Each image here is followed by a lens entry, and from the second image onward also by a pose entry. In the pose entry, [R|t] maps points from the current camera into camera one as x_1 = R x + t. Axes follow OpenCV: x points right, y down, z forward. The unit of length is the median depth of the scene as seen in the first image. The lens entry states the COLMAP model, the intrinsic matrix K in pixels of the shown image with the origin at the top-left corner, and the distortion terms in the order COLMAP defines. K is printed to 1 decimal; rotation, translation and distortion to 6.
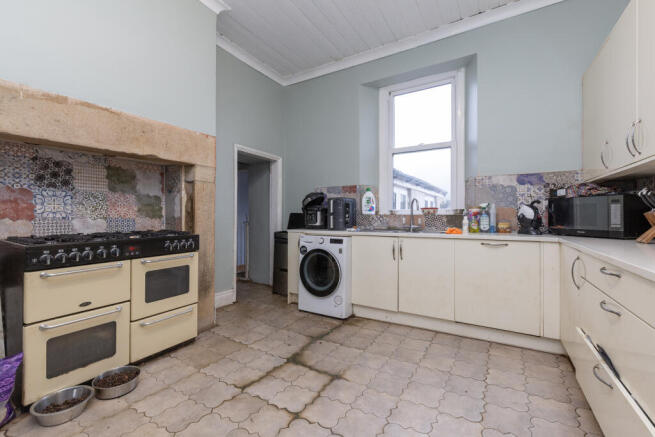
lens RADIAL K [[283.7, 0, 328.6], [0, 283.7, 214.7], [0, 0, 1]] dist [-0.004715, -0.001072]
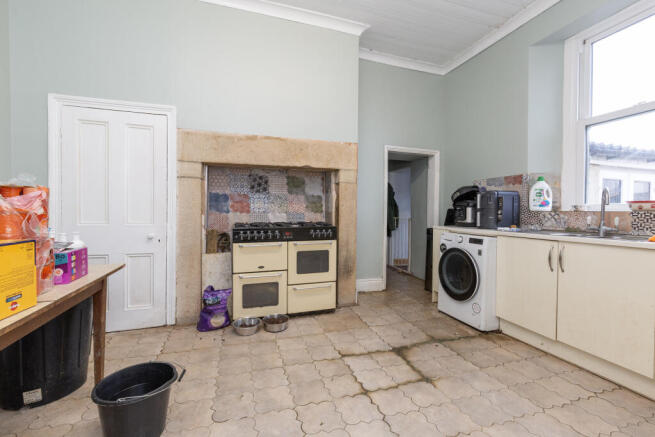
lens RADIAL K [[283.7, 0, 328.8], [0, 283.7, 214.5], [0, 0, 1]] dist [-0.004715, -0.001072]
pose [[0.750917, 0.013935, -0.660249, 0.299369], [-0.004258, 0.999859, 0.016259, -0.001037], [0.660383, -0.009398, 0.750870, 0.048565]]
